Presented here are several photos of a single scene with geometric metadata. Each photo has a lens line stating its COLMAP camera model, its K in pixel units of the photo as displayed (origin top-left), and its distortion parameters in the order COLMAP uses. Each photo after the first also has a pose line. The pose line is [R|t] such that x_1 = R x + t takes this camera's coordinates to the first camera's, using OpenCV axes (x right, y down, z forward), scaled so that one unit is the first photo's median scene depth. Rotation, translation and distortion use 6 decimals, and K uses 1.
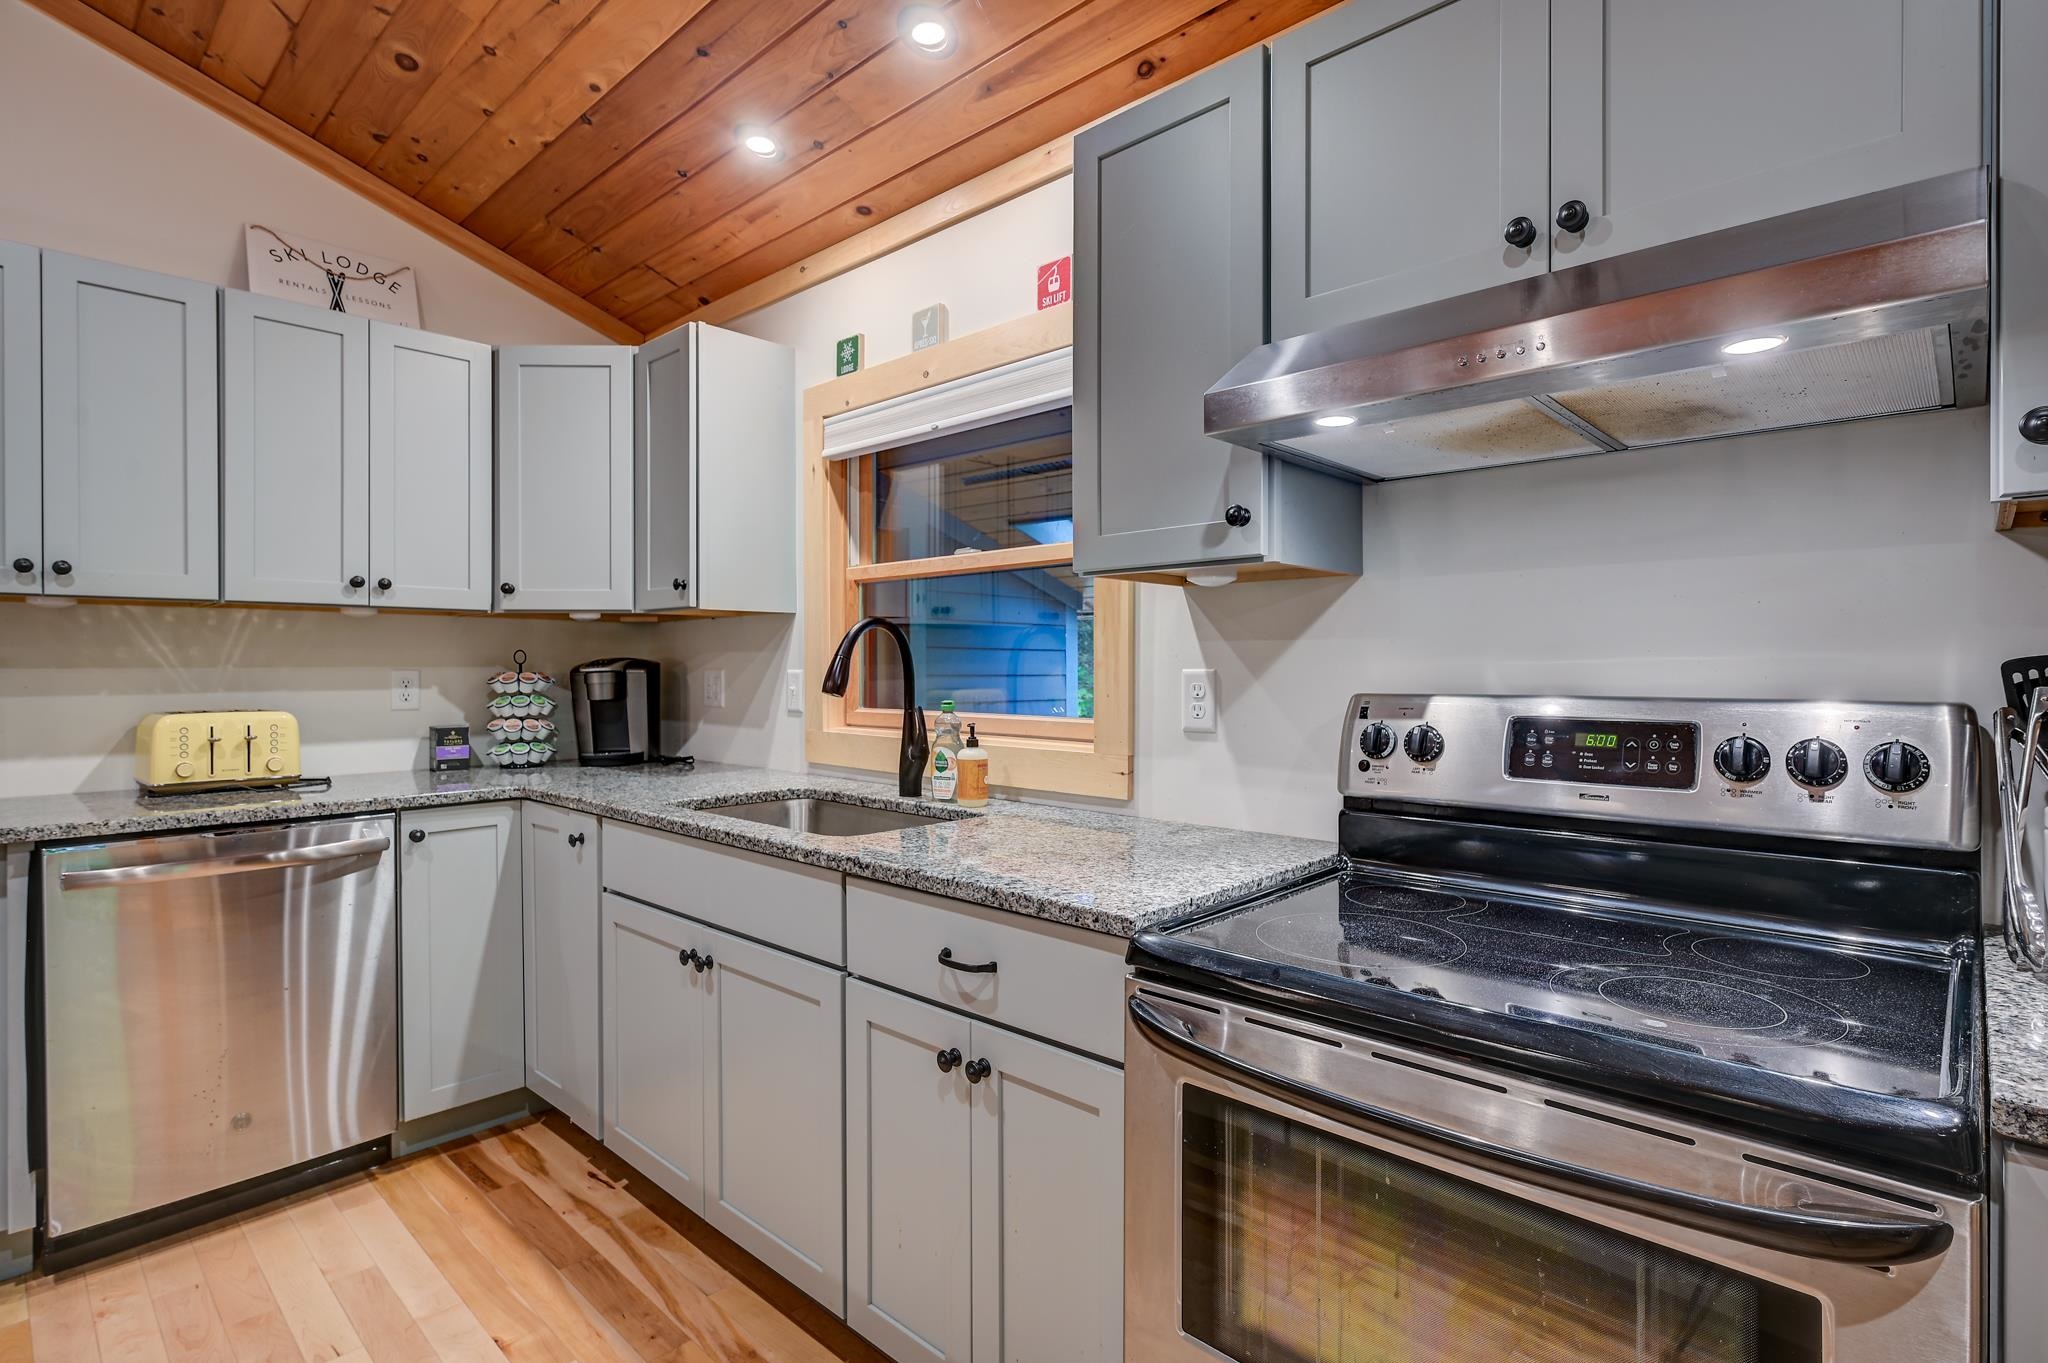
lens RADIAL K [[1010.3, 0, 1024.0], [0, 1010.3, 681.5], [0, 0, 1]] dist [-0.000122, -0.000014]
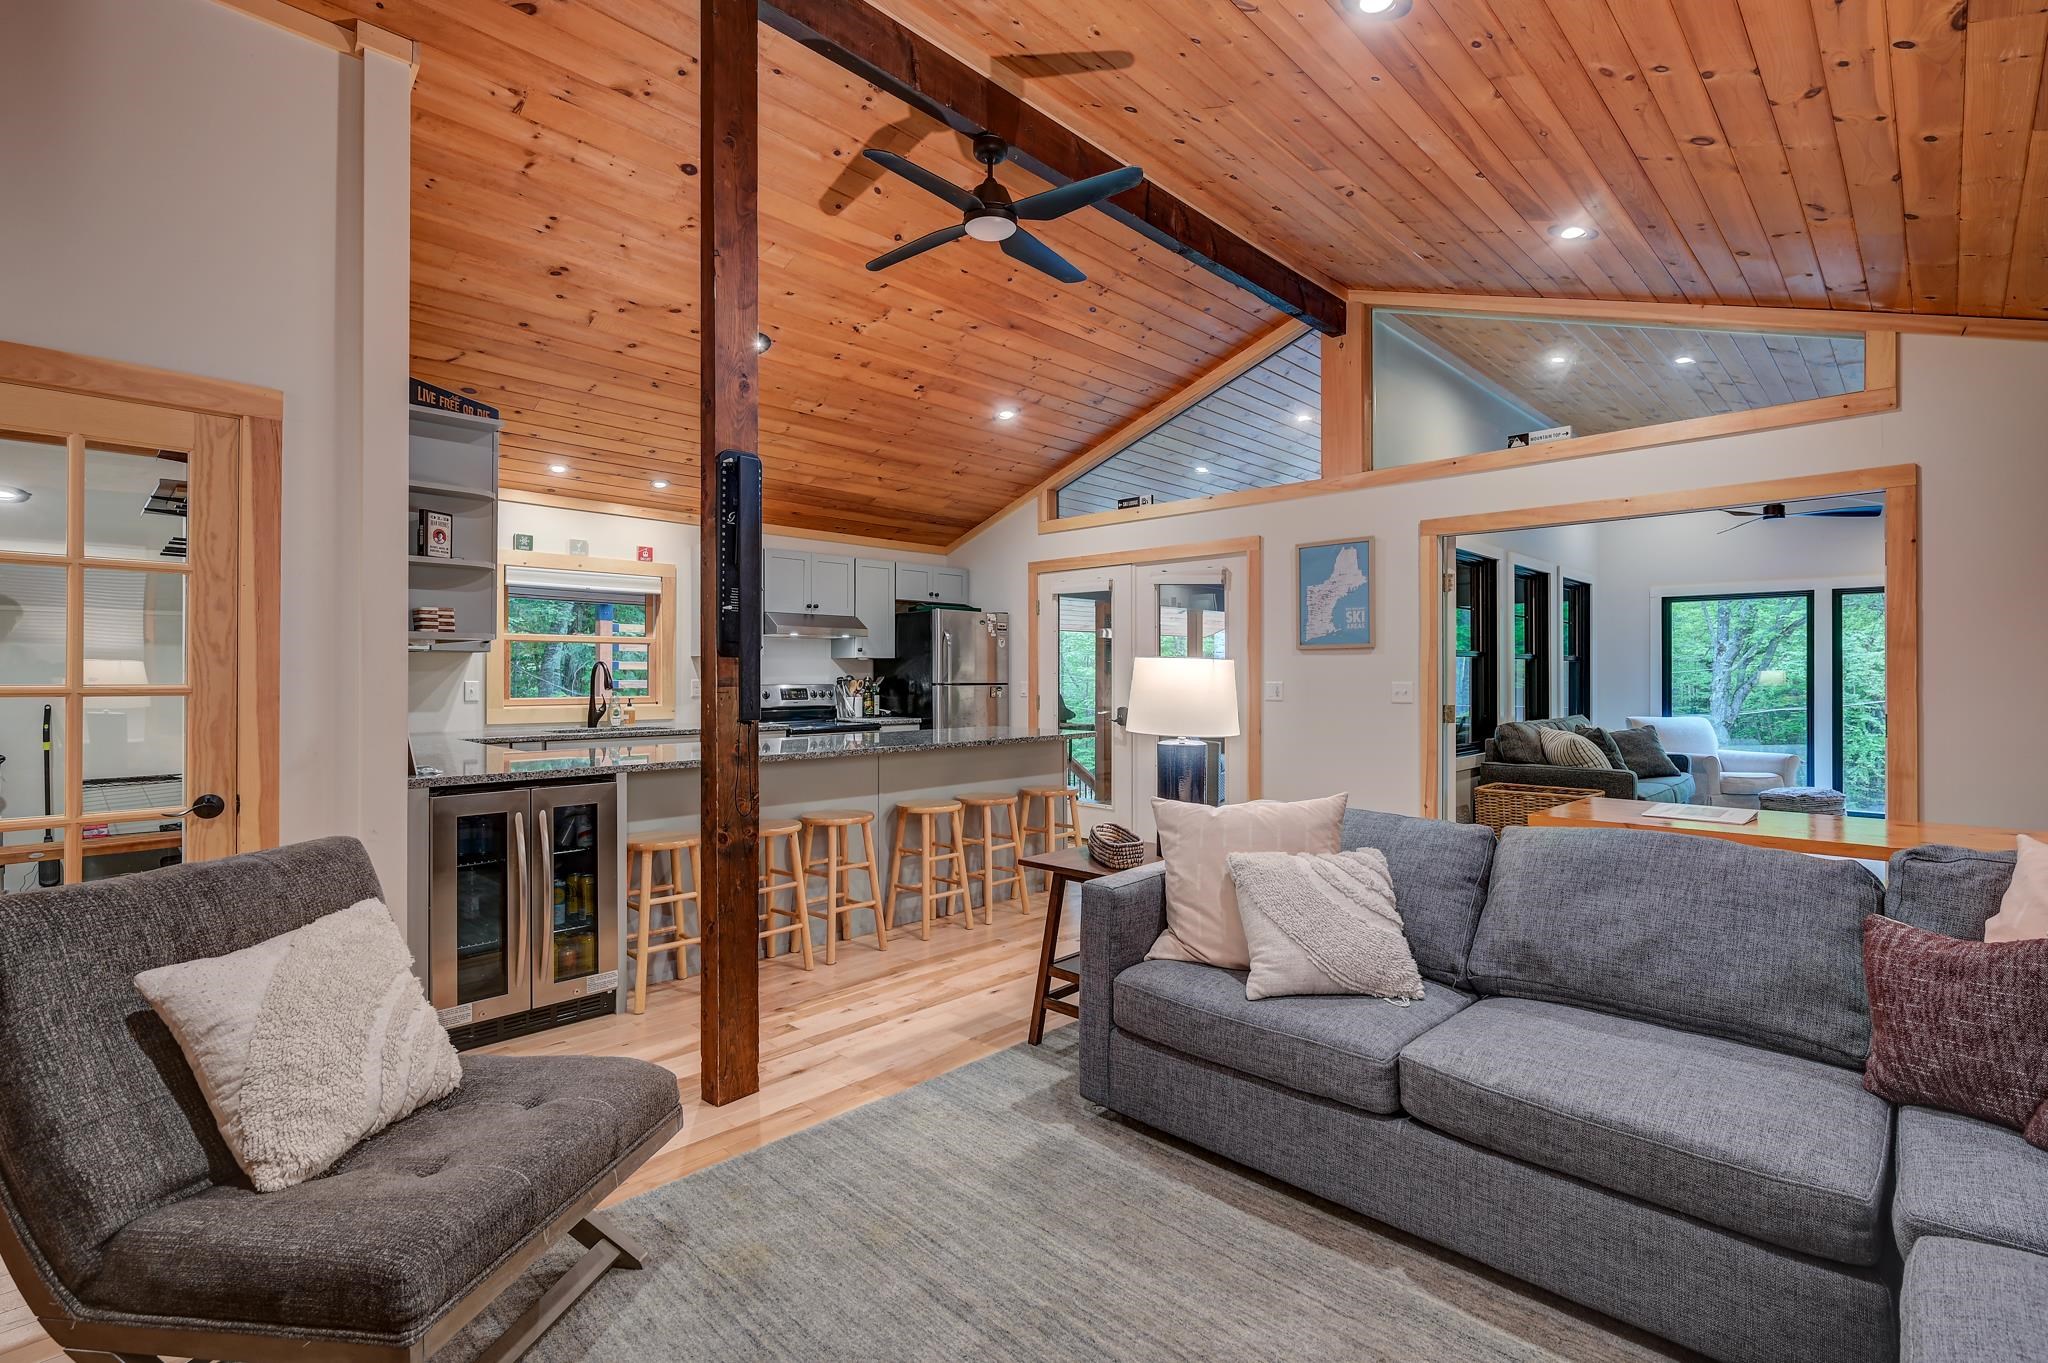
lens RADIAL K [[932.8, 0, 1025.6], [0, 932.8, 668.3], [0, 0, 1]] dist [0.000292, 0.000229]
pose [[0.015886, 0.006958, 0.999850, -3.192322], [0.013966, 0.999877, -0.007180, -0.011450], [-0.999776, 0.014078, 0.015786, -0.228241]]
